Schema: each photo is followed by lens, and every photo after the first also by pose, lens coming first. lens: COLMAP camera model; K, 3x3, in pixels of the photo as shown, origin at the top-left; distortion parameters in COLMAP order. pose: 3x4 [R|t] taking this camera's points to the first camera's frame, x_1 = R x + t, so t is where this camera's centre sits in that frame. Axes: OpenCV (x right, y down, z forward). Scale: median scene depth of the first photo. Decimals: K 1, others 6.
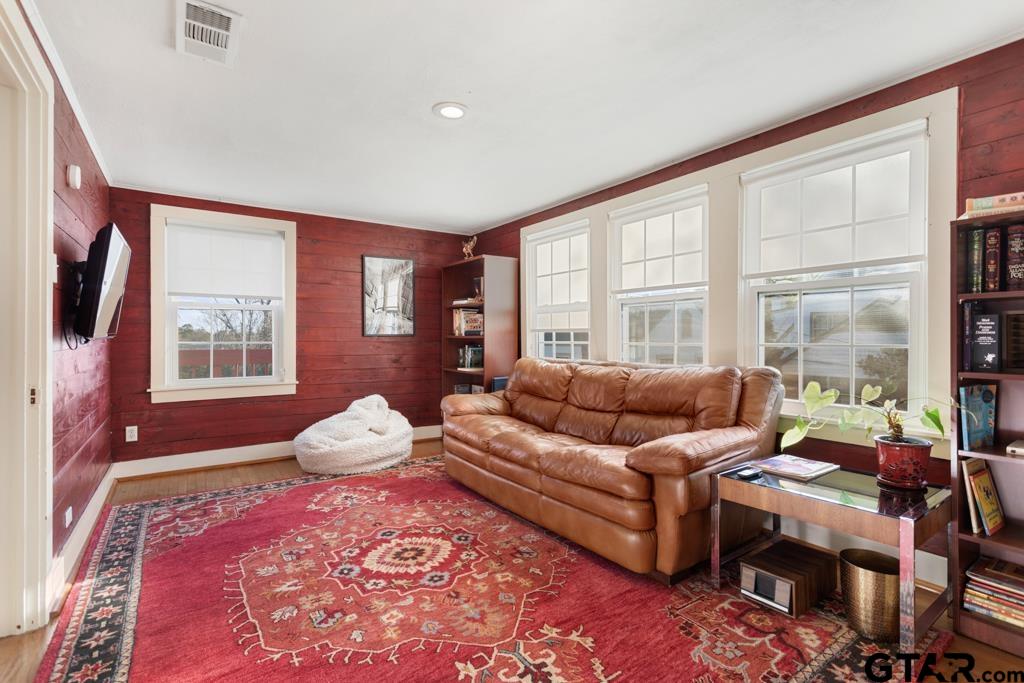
lens RADIAL K [[470.2, 0, 512.0], [0, 470.2, 341.5], [0, 0, 1]] dist [0.001309, 0.000269]
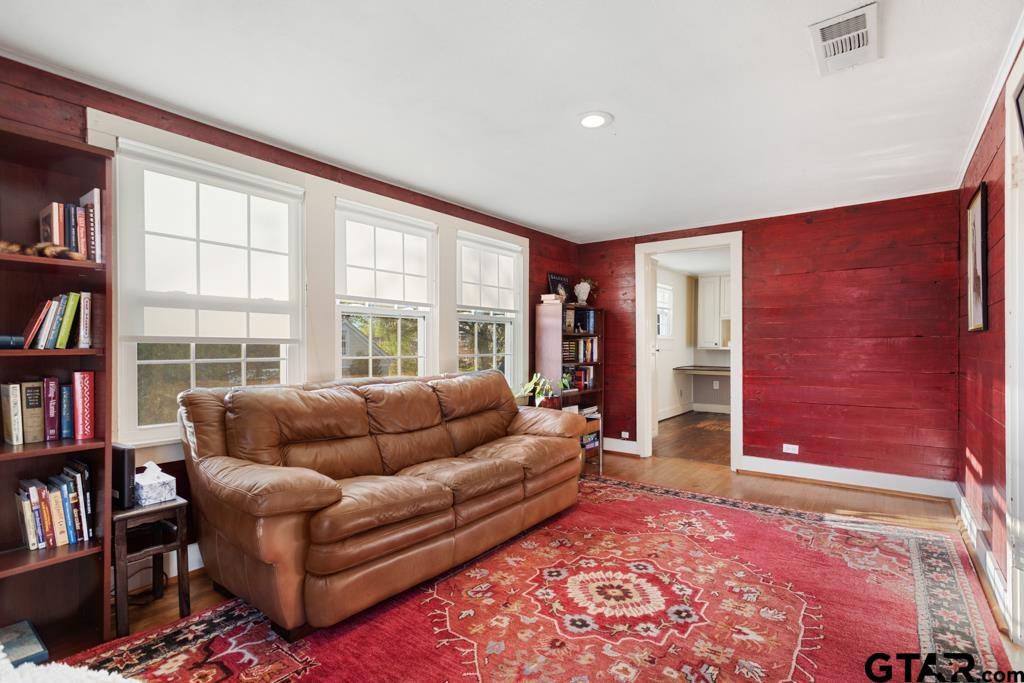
lens RADIAL K [[492.4, 0, 514.5], [0, 492.4, 352.9], [0, 0, 1]] dist [0.000974, 0.000006]
pose [[-0.304063, -0.005370, 0.952637, -1.066461], [0.013631, 0.999857, 0.009987, -0.015253], [-0.952554, 0.016022, -0.303946, 1.479264]]
